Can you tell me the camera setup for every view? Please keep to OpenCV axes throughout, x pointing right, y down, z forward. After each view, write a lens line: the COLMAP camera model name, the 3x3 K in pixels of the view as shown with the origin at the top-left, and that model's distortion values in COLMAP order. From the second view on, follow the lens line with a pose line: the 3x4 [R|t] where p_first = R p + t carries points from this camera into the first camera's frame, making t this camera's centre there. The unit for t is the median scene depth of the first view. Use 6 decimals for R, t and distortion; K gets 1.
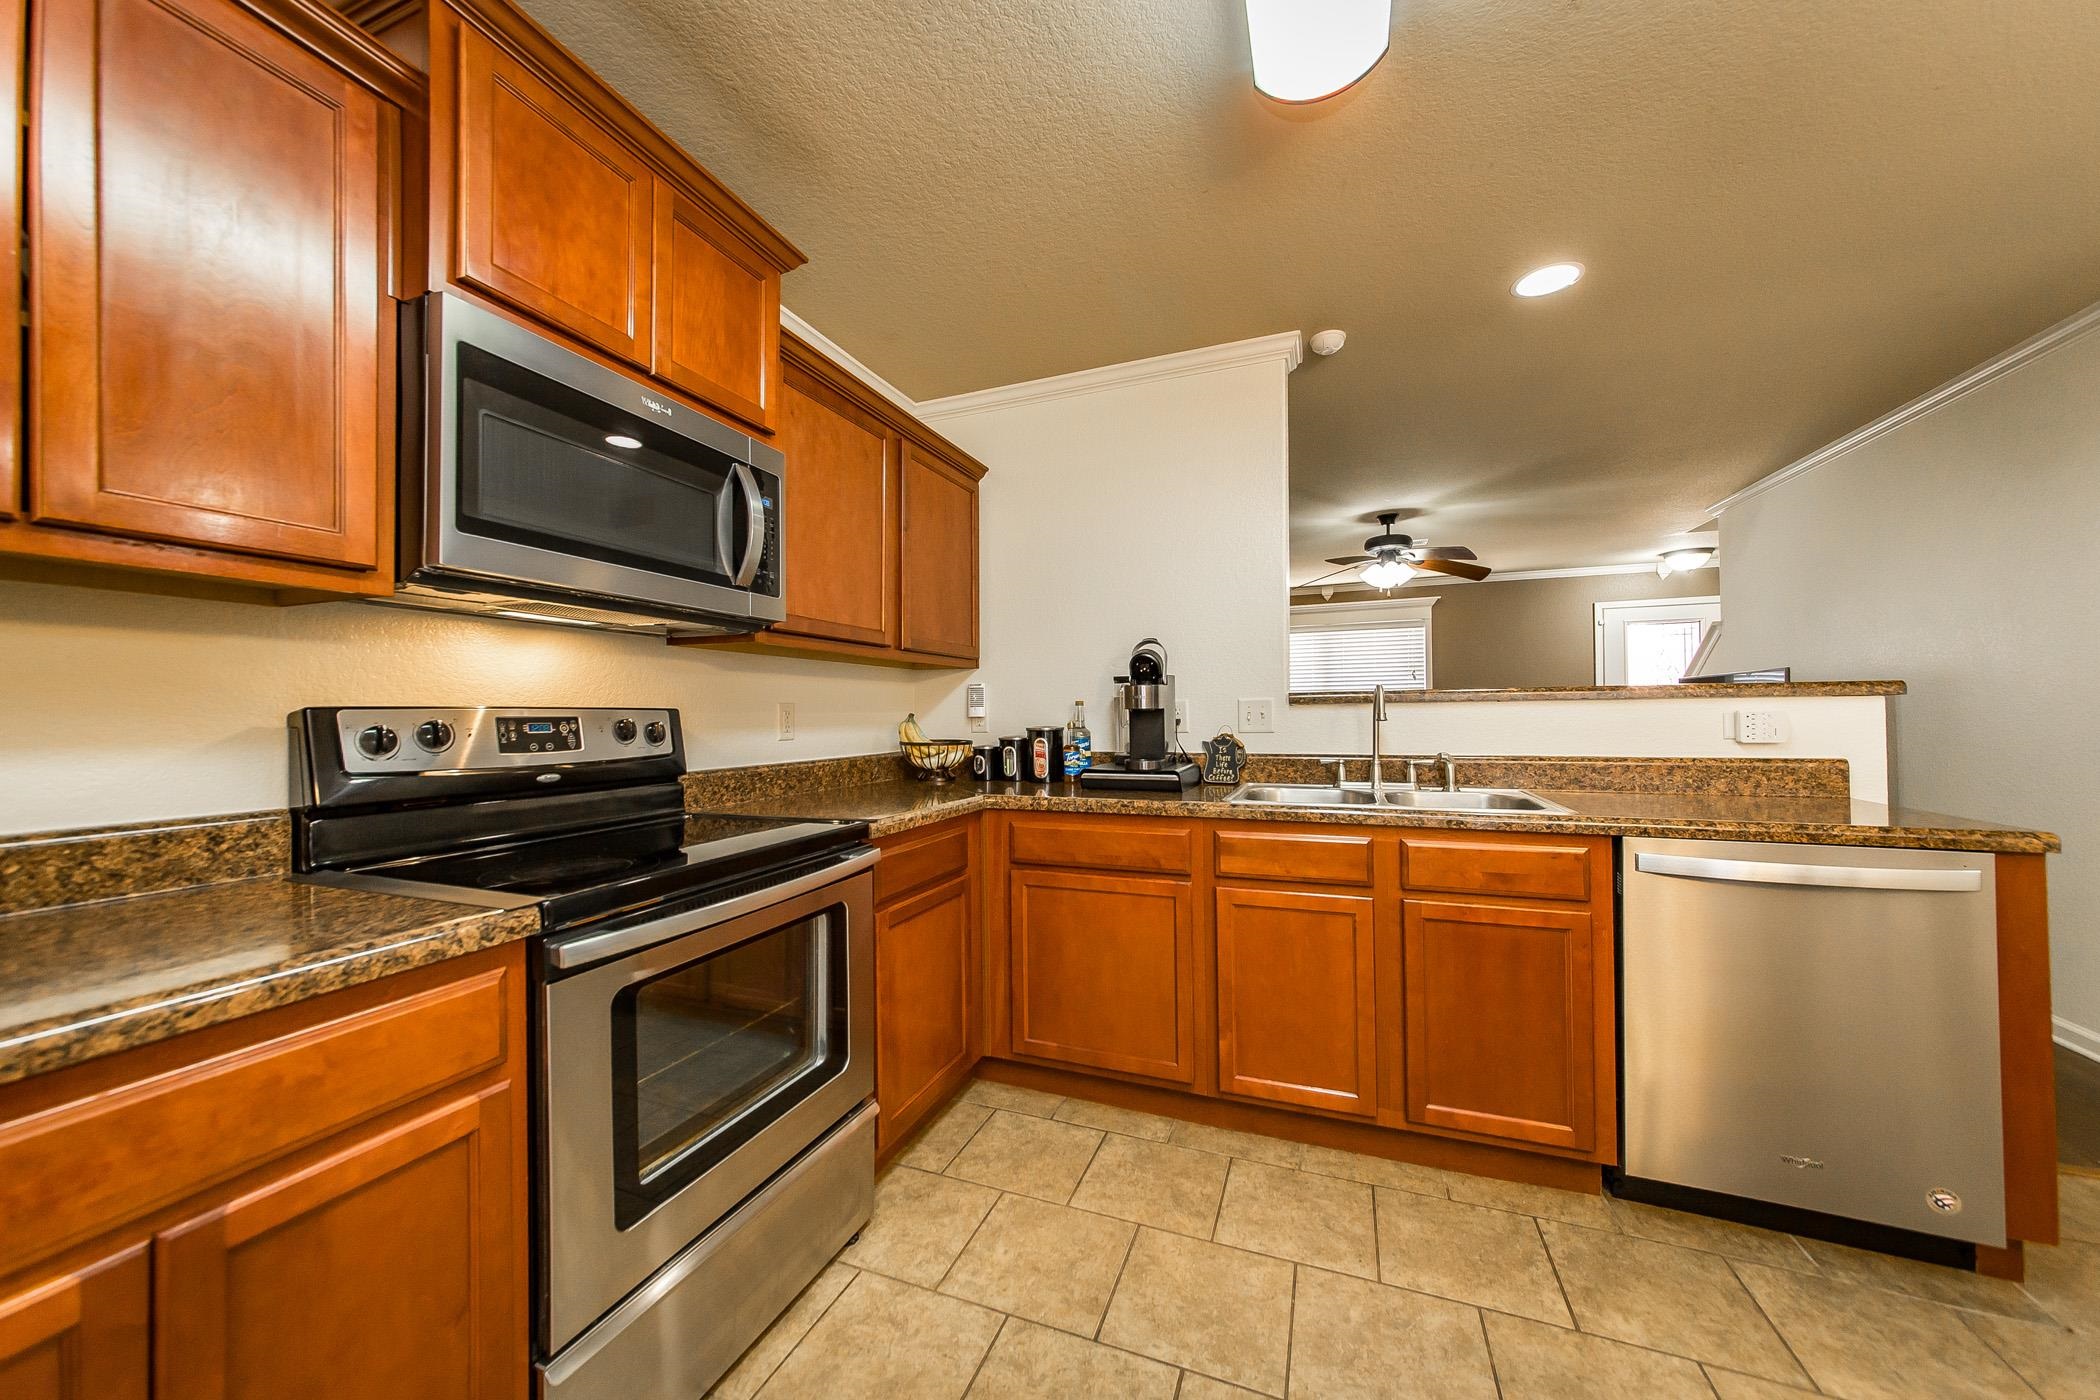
lens RADIAL K [[749.6, 0, 1048.0], [0, 749.6, 709.7], [0, 0, 1]] dist [0.002983, 0.000314]
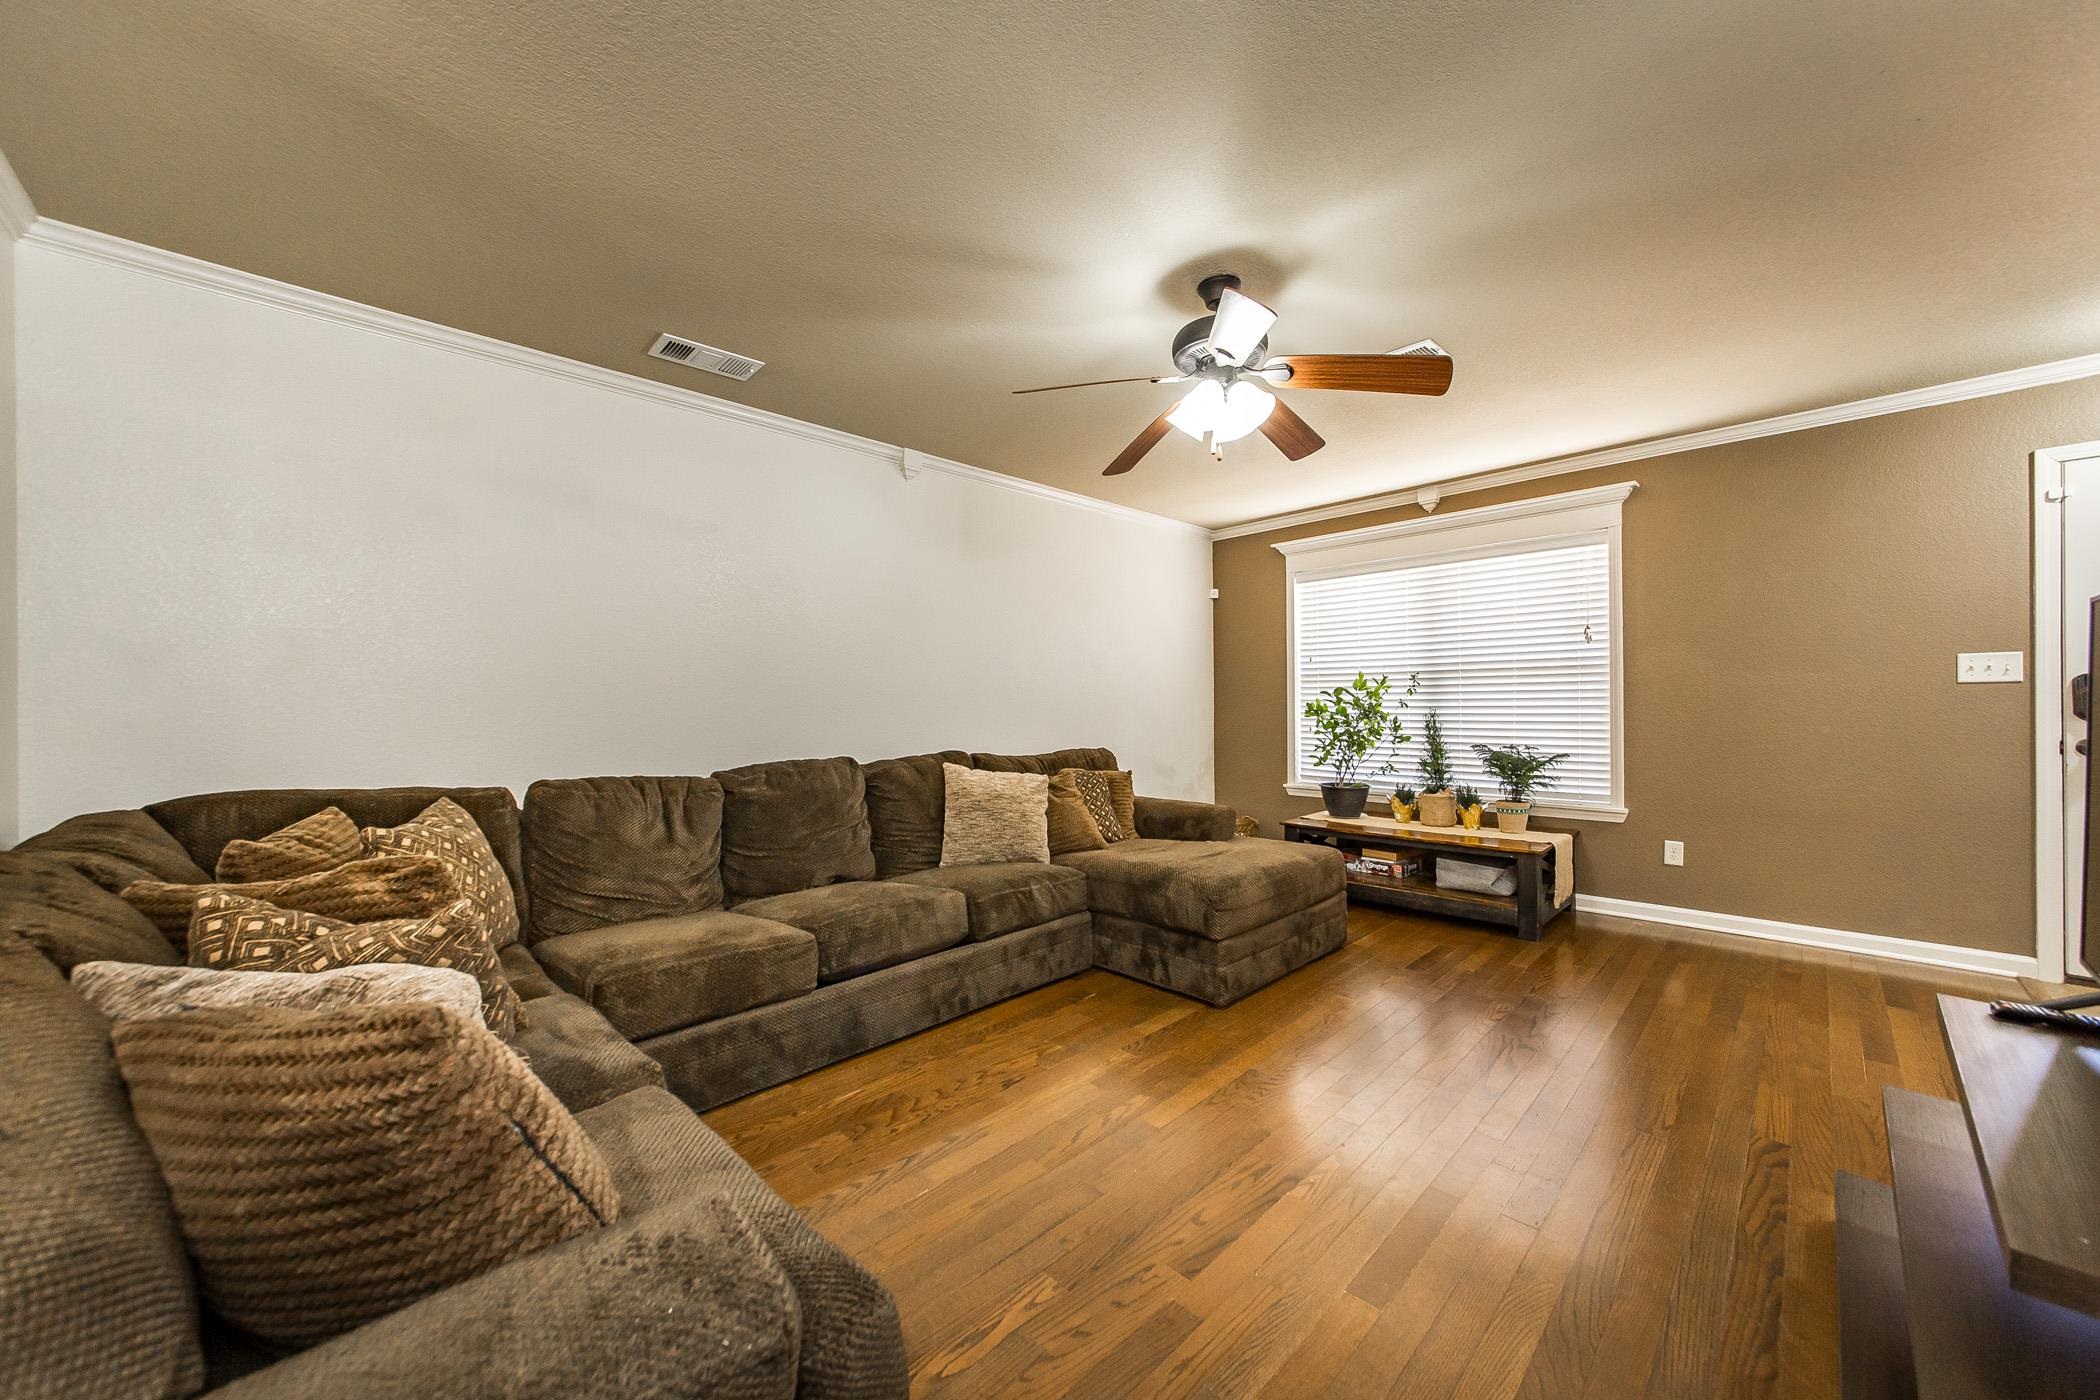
lens RADIAL K [[749.6, 0, 1059.4], [0, 749.6, 709.3], [0, 0, 1]] dist [0.002983, 0.000314]
pose [[0.912608, 0.006774, -0.408780, 1.254484], [-0.000318, 0.999874, 0.015861, 0.000210], [0.408836, -0.014344, 0.912495, 1.224861]]
